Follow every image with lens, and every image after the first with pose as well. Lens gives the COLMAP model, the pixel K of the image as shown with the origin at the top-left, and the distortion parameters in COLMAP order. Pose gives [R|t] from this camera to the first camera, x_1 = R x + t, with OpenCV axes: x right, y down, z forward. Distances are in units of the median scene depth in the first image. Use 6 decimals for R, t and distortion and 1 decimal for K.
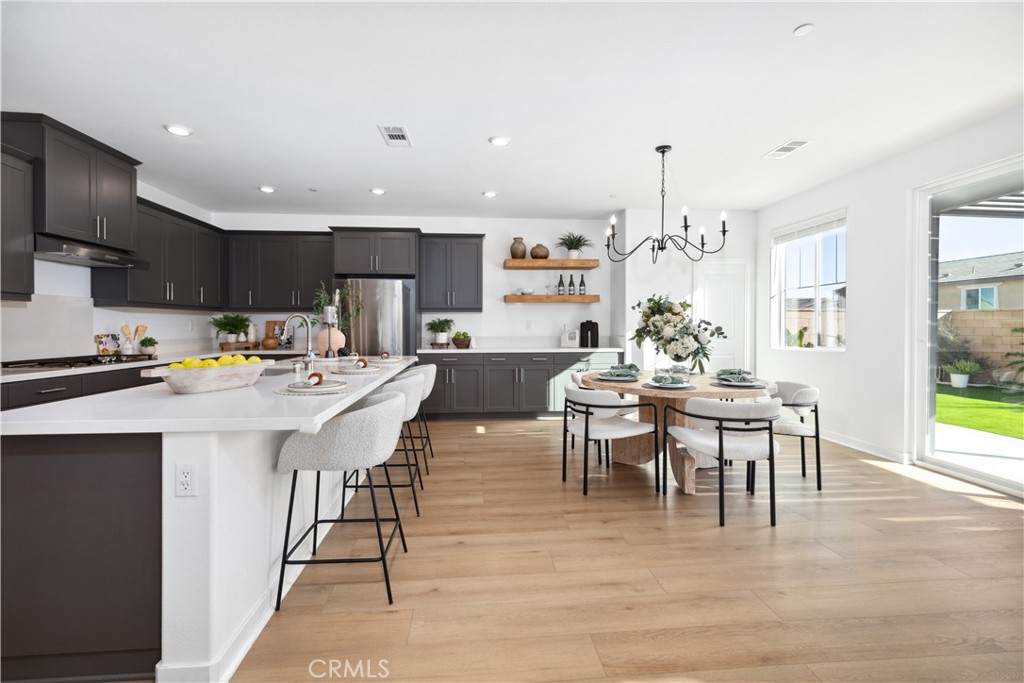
lens RADIAL K [[454.2, 0, 503.4], [0, 454.2, 333.0], [0, 0, 1]] dist [0.006700, -0.001274]
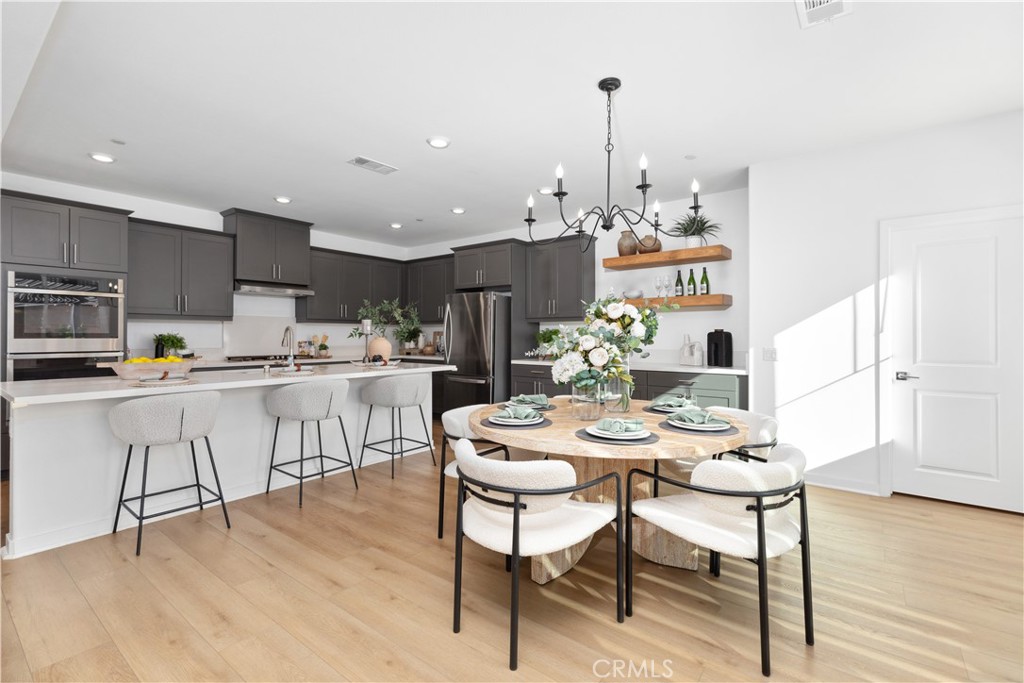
lens RADIAL K [[454.2, 0, 506.7], [0, 454.2, 337.8], [0, 0, 1]] dist [0.006700, -0.001274]
pose [[0.738839, 0.005637, -0.673858, 0.477592], [-0.012370, 0.999910, -0.005198, -0.006819], [0.673768, 0.012176, 0.738842, 0.259439]]
